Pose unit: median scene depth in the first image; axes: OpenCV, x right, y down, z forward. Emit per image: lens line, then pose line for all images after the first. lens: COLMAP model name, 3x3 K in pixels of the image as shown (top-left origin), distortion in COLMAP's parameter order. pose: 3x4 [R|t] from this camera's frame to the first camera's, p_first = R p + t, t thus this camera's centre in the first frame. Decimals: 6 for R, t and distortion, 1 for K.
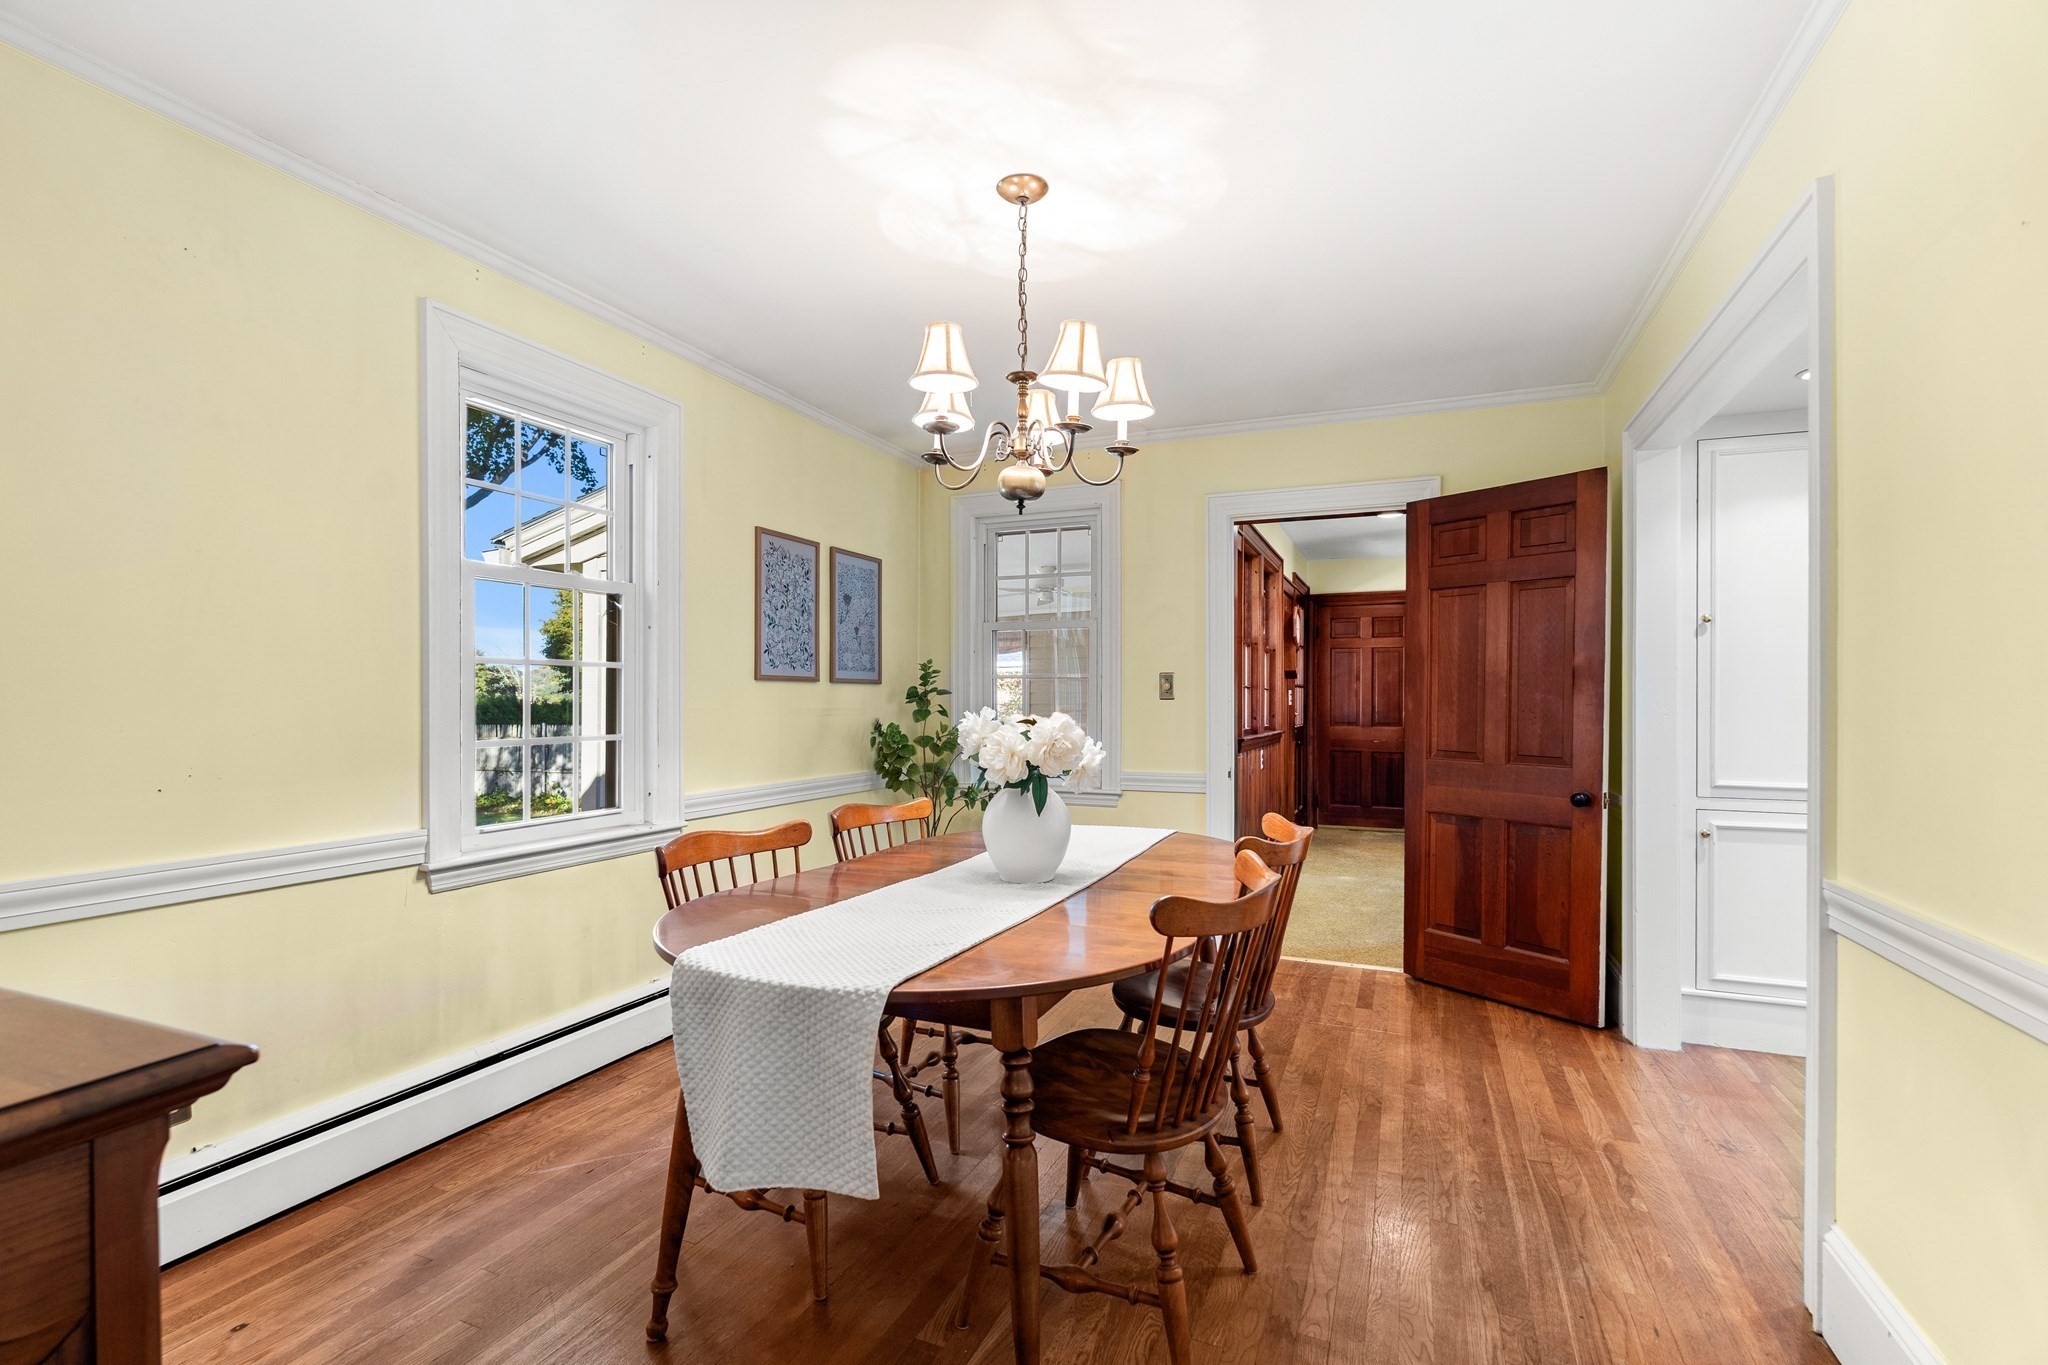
lens RADIAL K [[899.7, 0, 1024.3], [0, 899.7, 707.4], [0, 0, 1]] dist [-0.000434, -0.000085]
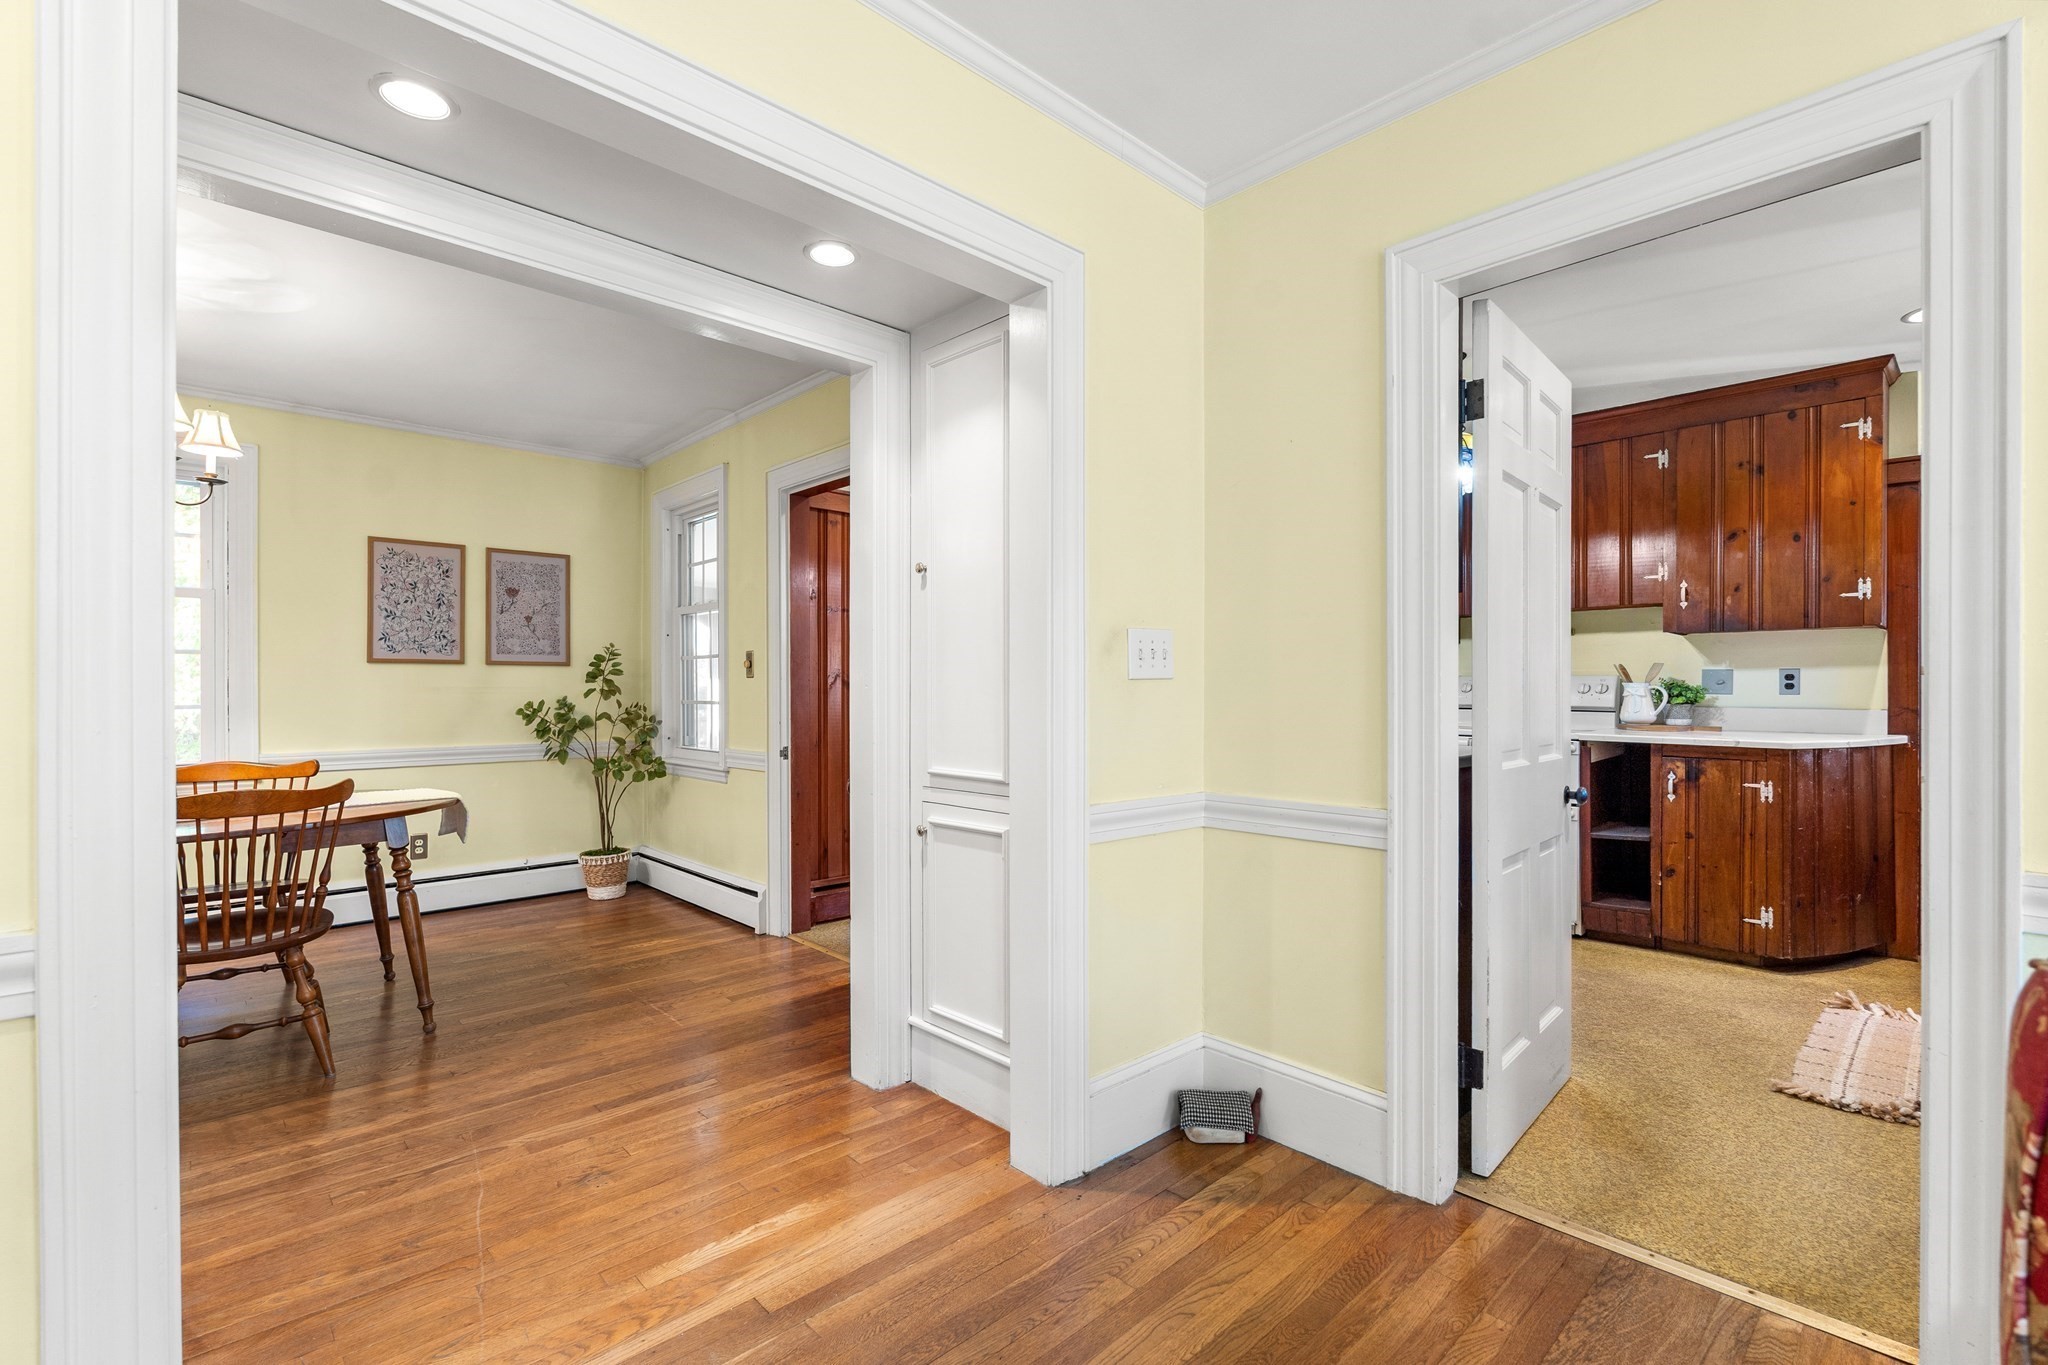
lens RADIAL K [[904.3, 0, 1031.7], [0, 904.3, 687.8], [0, 0, 1]] dist [-0.000915, -0.000145]
pose [[0.918526, -0.002420, -0.395354, 0.952125], [-0.001565, 0.999951, -0.009755, 0.013171], [0.395358, 0.009579, 0.918477, 0.223349]]
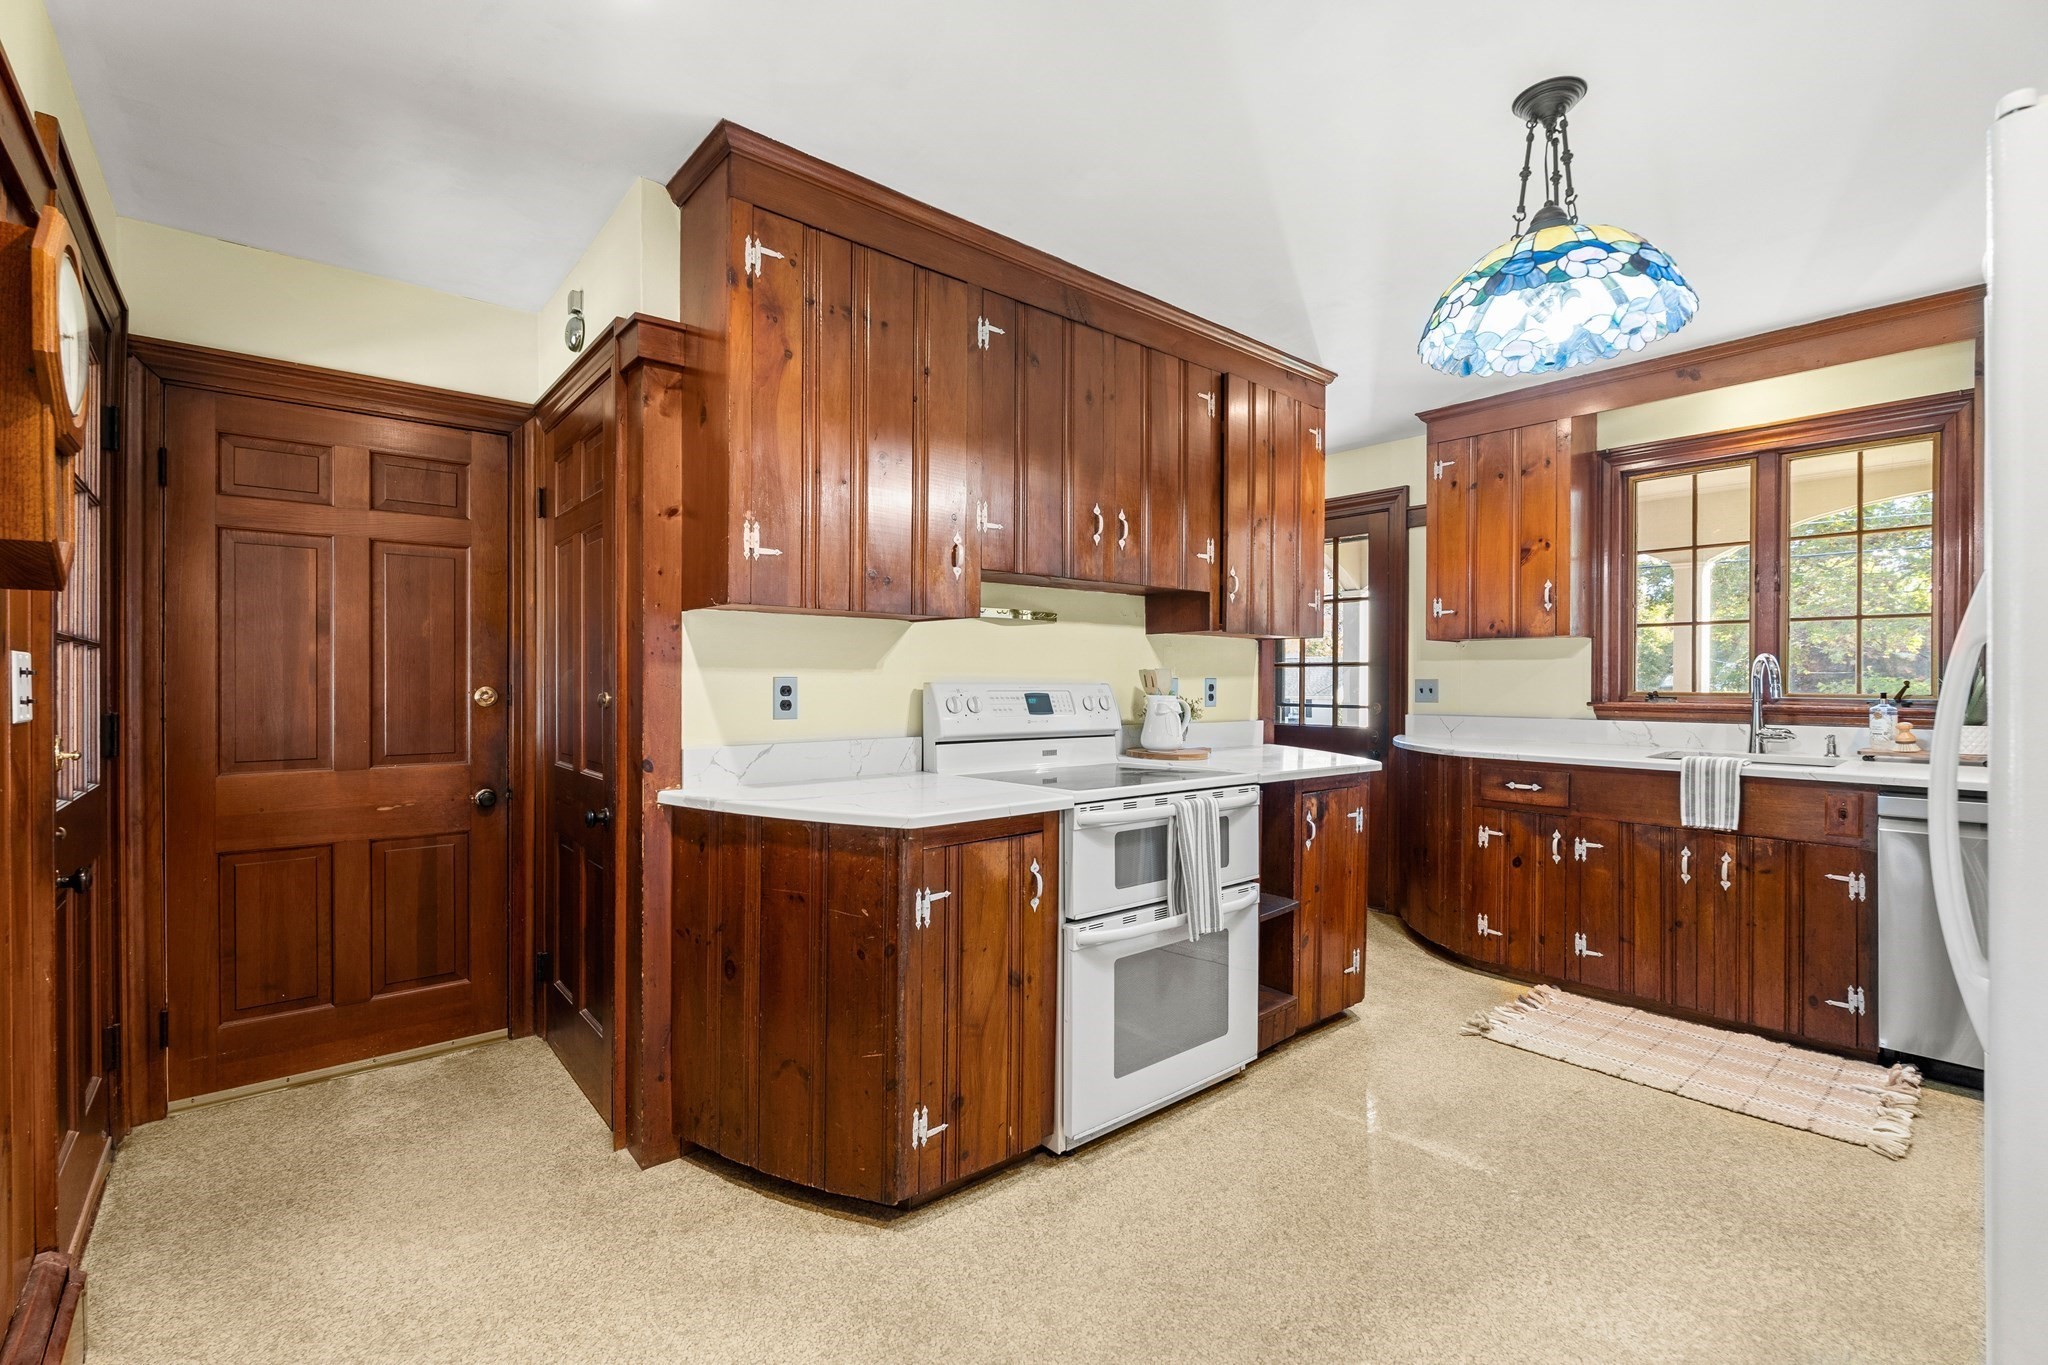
lens RADIAL K [[903.6, 0, 1017.4], [0, 903.6, 682.4], [0, 0, 1]] dist [-0.003533, -0.000189]
pose [[0.450934, -0.005256, 0.892542, 0.395848], [0.007073, 0.999972, 0.002316, -0.020380], [-0.892529, 0.005269, 0.450959, 1.294931]]
